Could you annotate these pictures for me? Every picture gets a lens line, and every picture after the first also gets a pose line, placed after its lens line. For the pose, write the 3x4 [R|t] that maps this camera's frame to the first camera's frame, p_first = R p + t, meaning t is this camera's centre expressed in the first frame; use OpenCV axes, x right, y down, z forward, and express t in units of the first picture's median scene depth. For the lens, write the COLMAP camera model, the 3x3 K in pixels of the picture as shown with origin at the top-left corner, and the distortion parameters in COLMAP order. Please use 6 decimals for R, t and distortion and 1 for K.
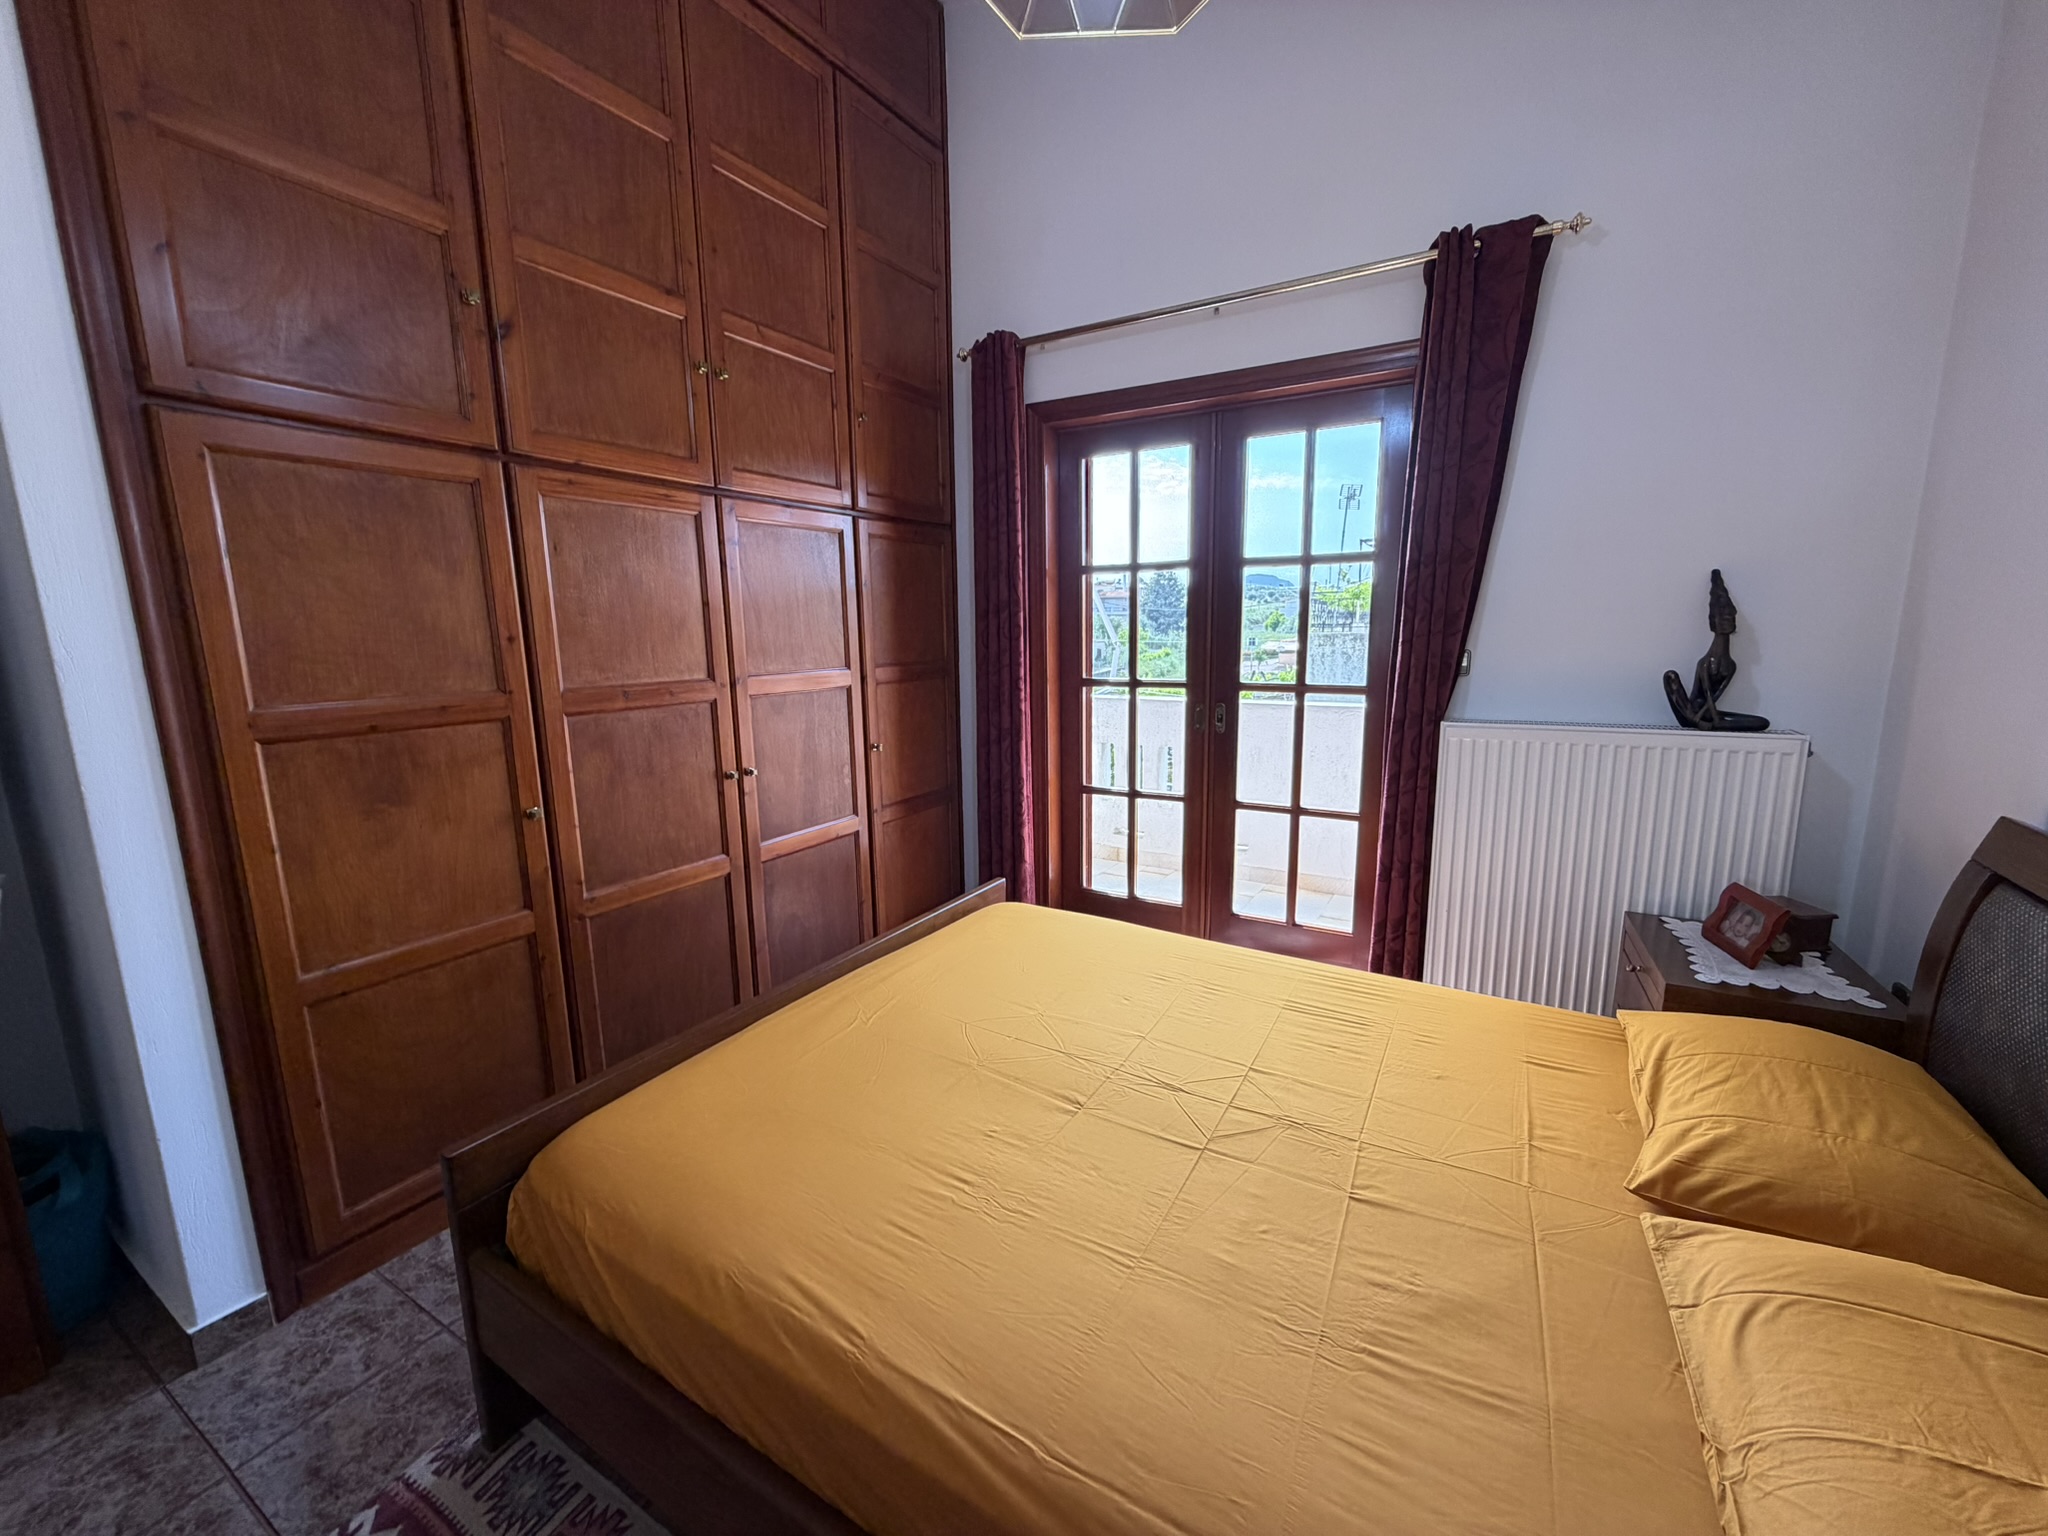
lens RADIAL K [[816.8, 0, 1025.4], [0, 816.8, 768.8], [0, 0, 1]] dist [0.002819, -0.000279]
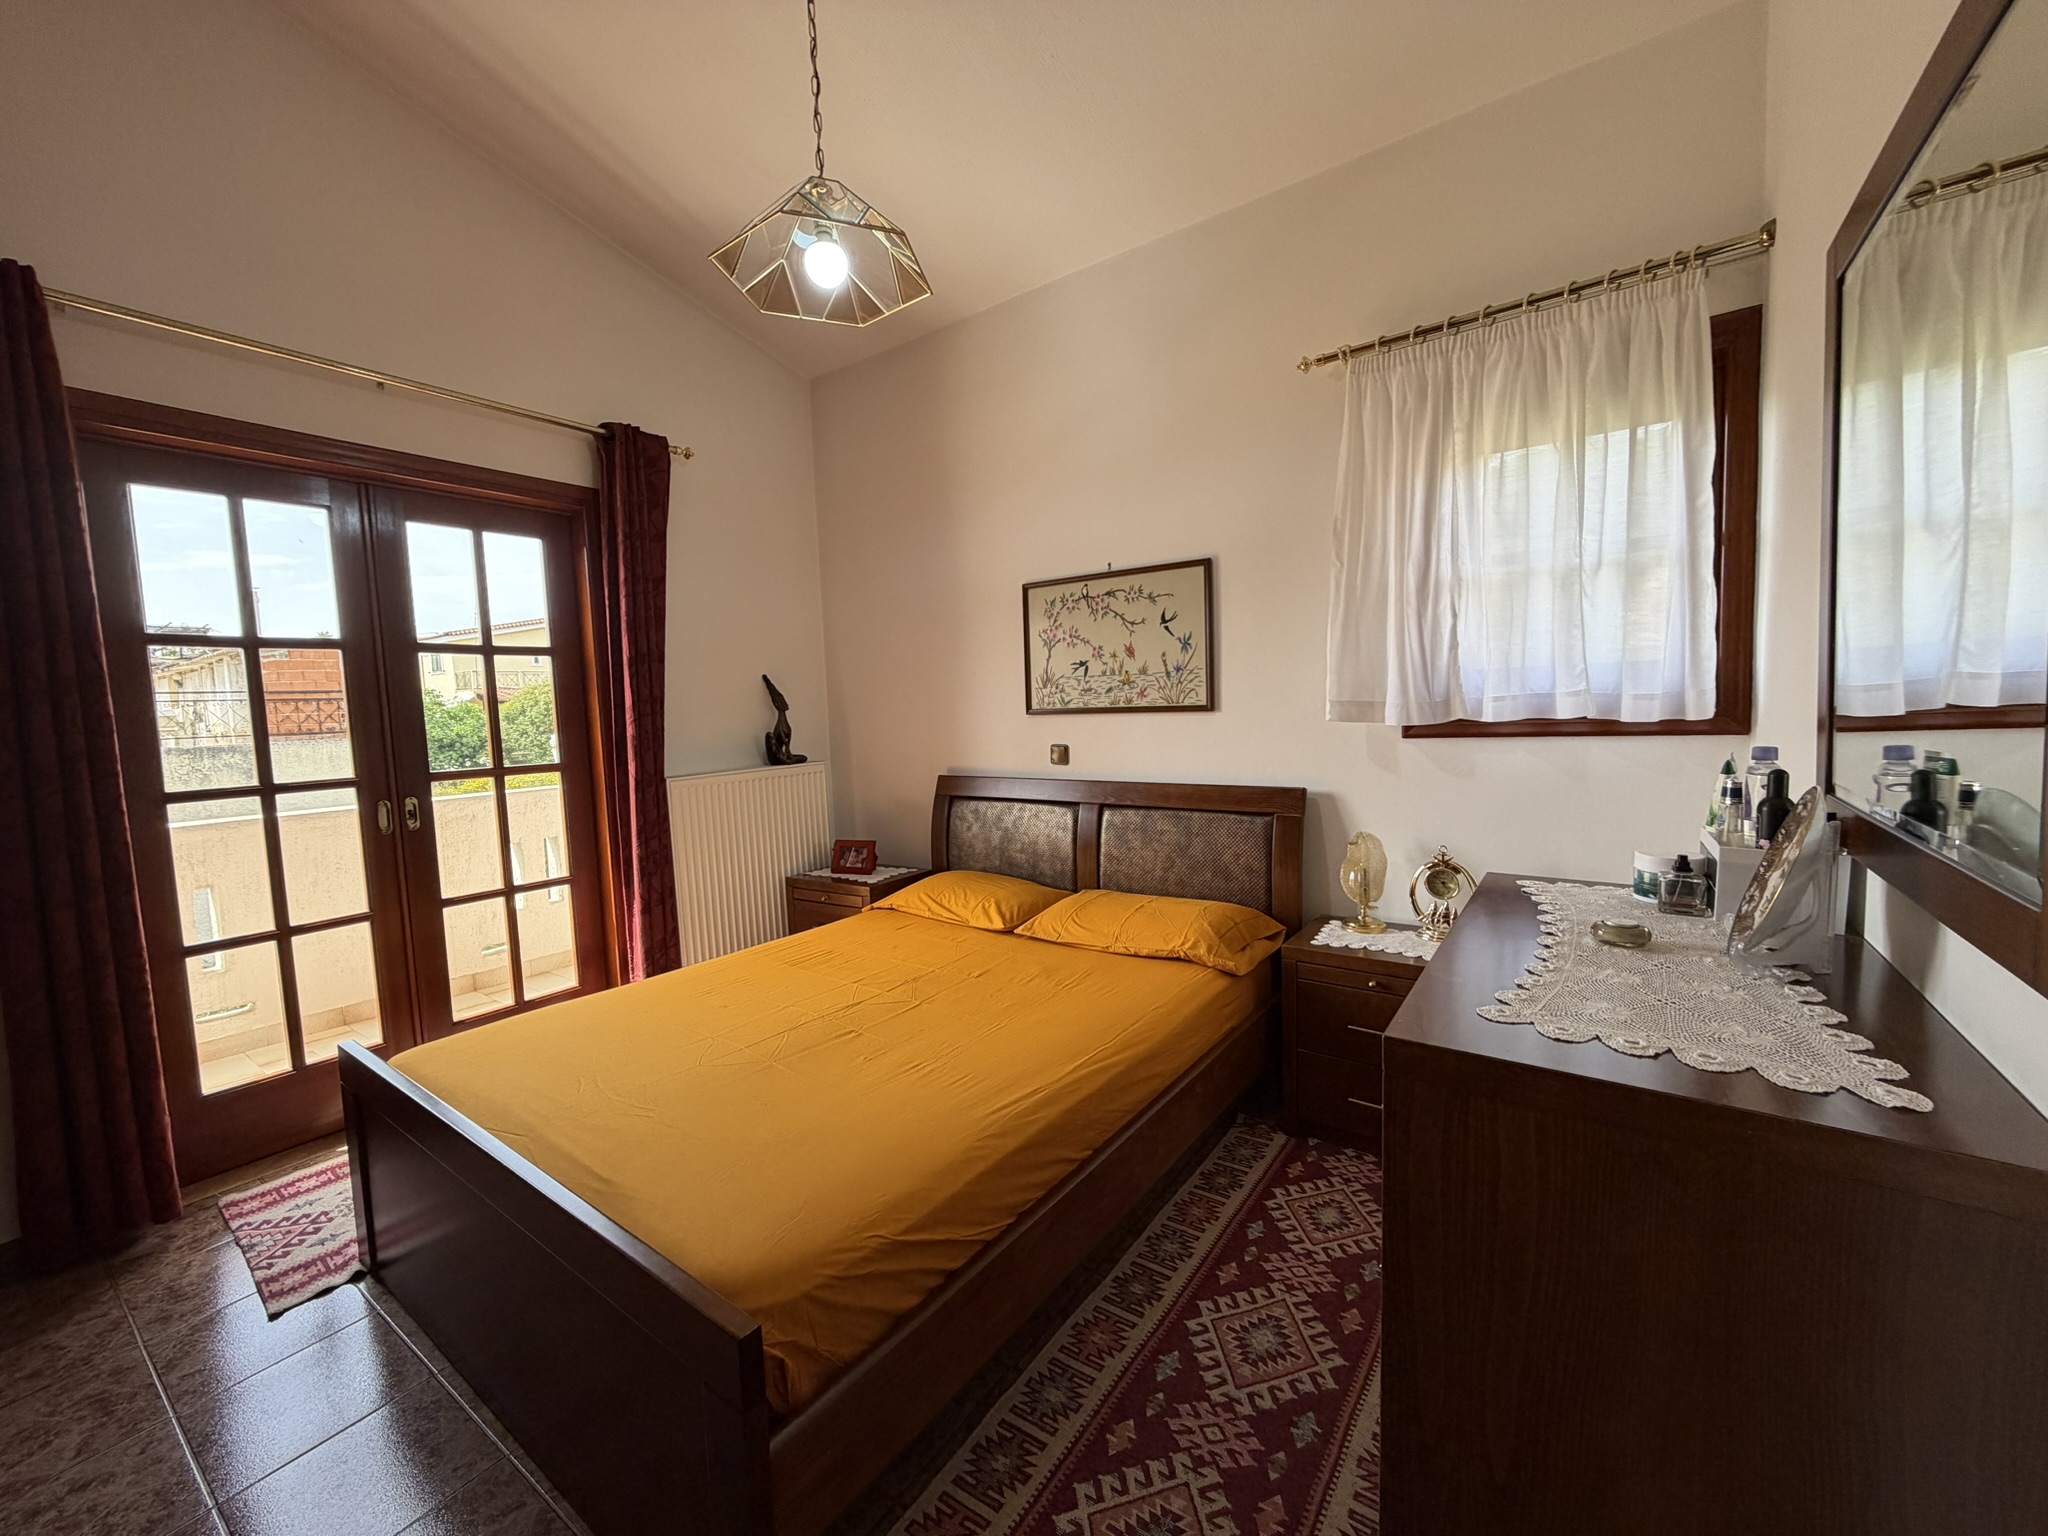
lens RADIAL K [[816.8, 0, 1019.1], [0, 816.8, 764.3], [0, 0, 1]] dist [0.002819, -0.000279]
pose [[0.093060, -0.065317, 0.993516, -0.639512], [0.205591, 0.977602, 0.045014, -0.018555], [-0.974203, 0.200069, 0.104404, 0.251093]]
